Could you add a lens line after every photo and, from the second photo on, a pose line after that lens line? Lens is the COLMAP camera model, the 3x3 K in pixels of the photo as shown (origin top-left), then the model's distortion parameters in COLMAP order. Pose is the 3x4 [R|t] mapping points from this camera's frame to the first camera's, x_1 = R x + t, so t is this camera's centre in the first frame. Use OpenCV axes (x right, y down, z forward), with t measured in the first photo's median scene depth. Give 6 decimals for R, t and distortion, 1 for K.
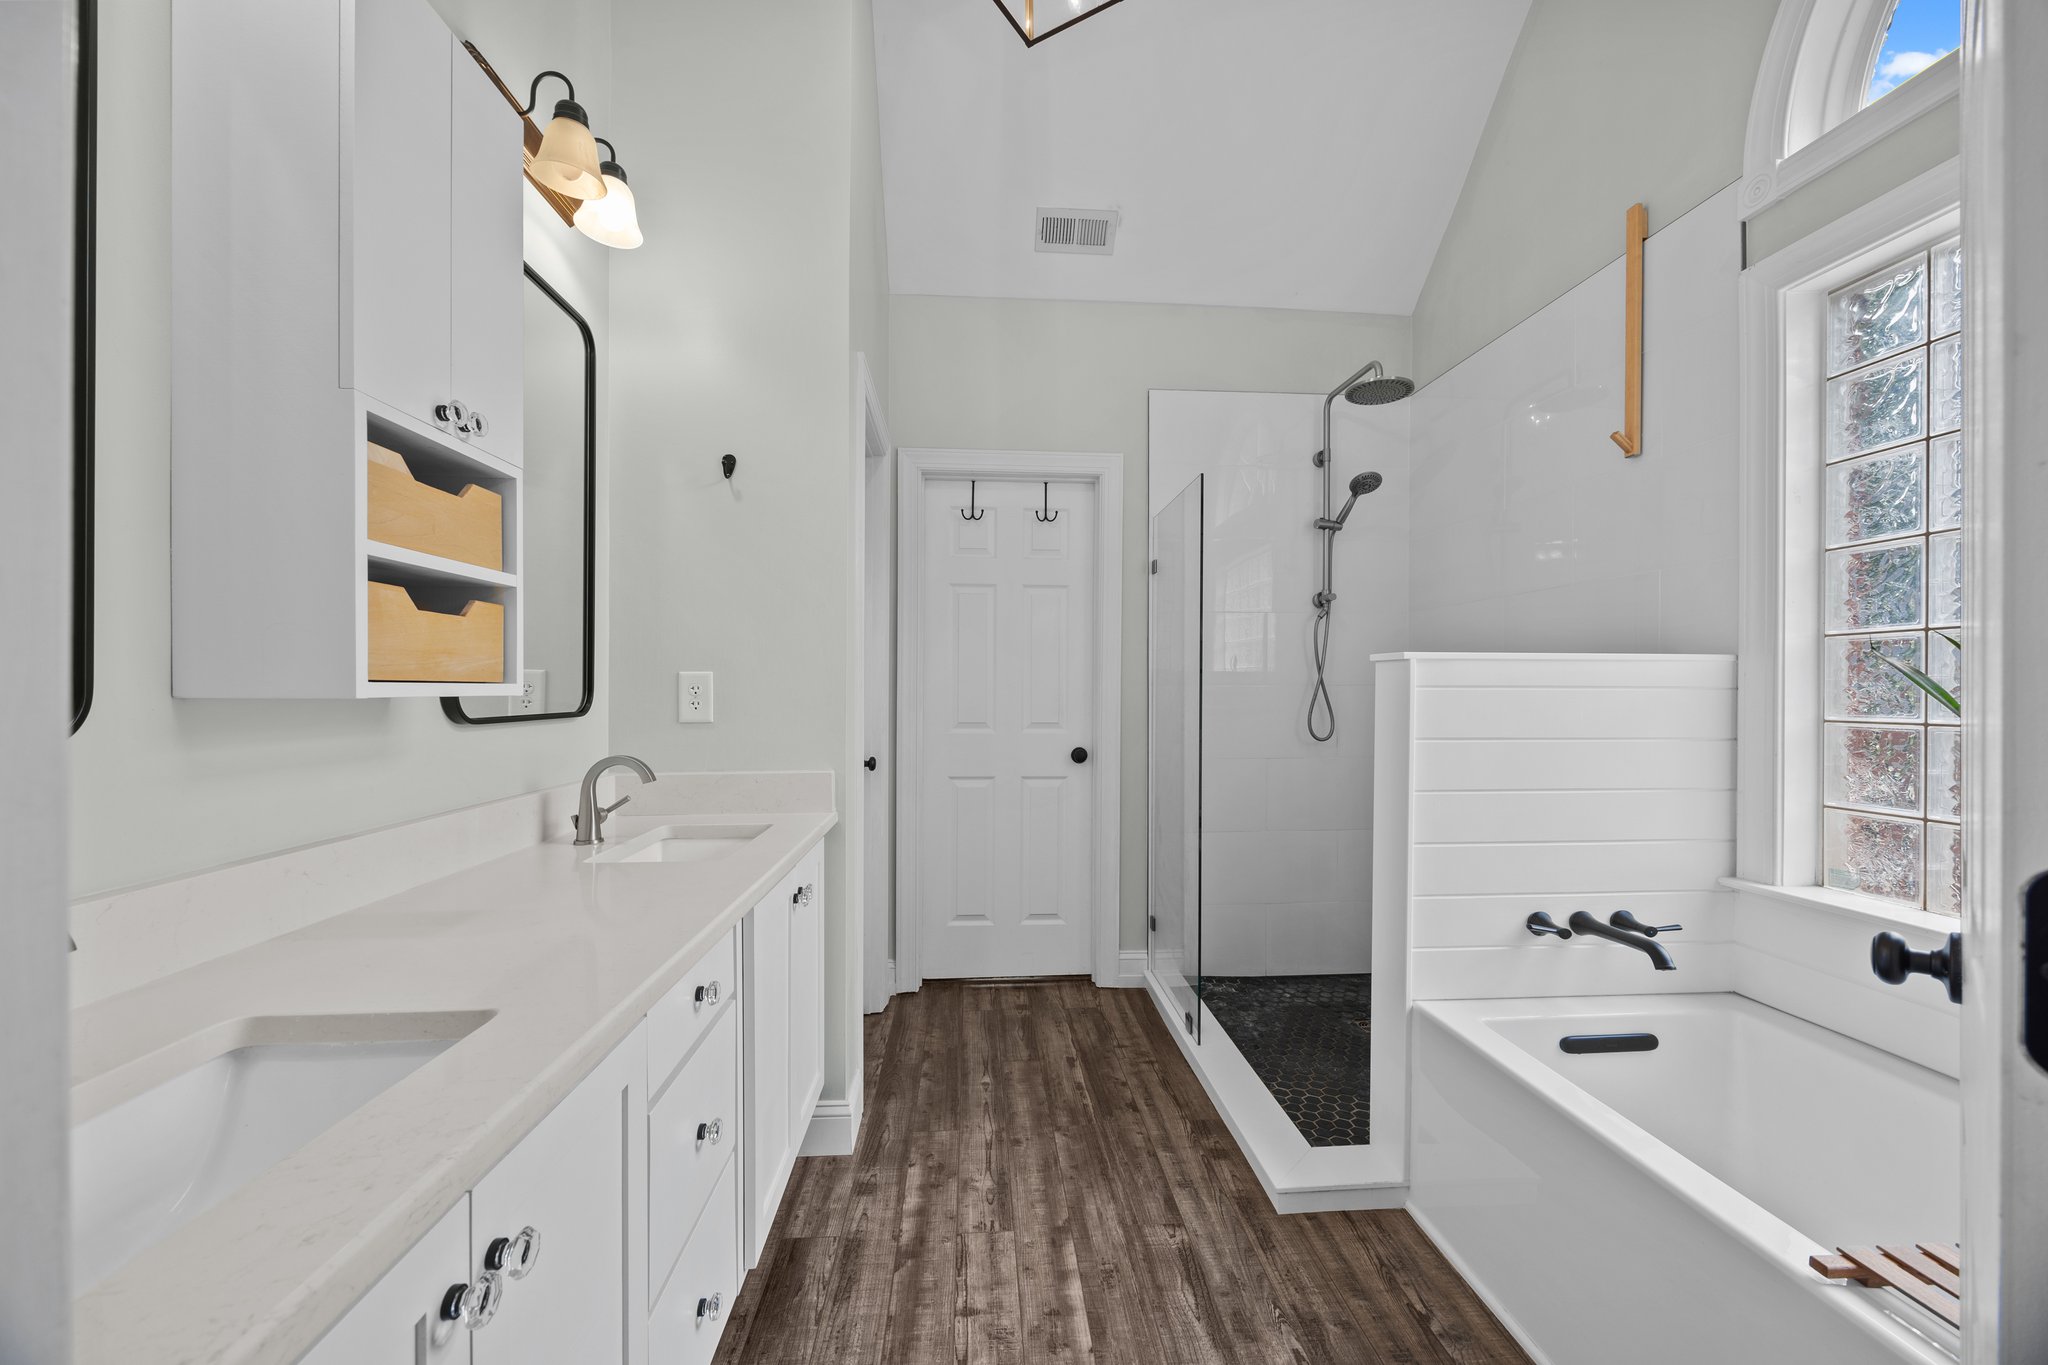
lens RADIAL K [[784.0, 0, 1027.1], [0, 784.0, 690.7], [0, 0, 1]] dist [-0.004995, 0.000398]
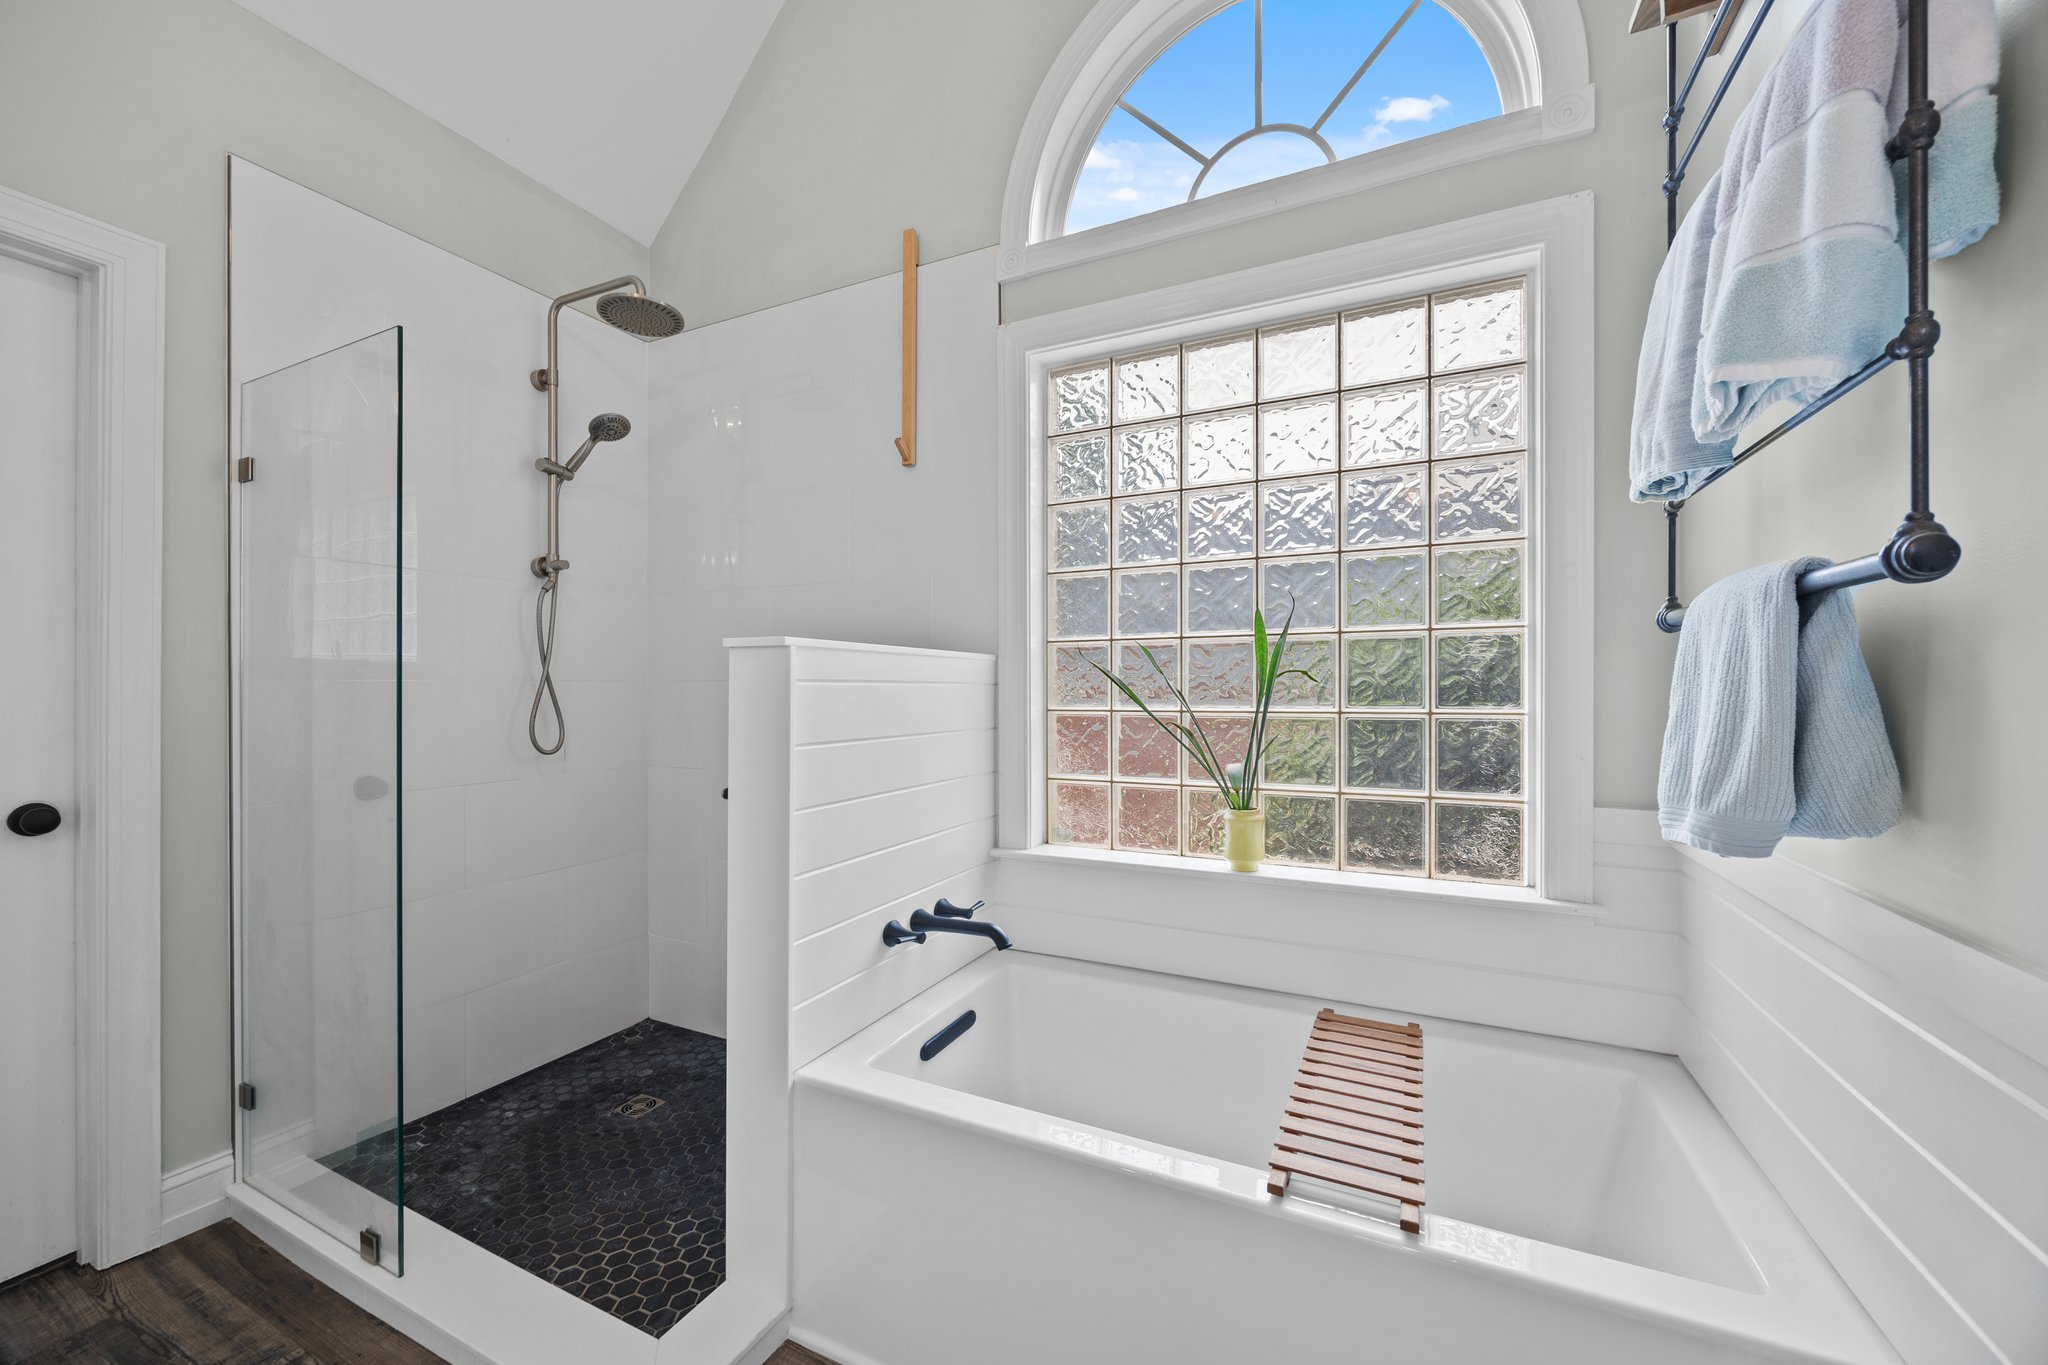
lens RADIAL K [[784.0, 0, 1031.5], [0, 784.0, 691.6], [0, 0, 1]] dist [-0.004995, 0.000398]
pose [[0.499442, -0.005140, 0.866332, -0.050774], [0.003533, 0.999986, 0.003897, 0.002561], [-0.866340, 0.001115, 0.499453, 0.259263]]
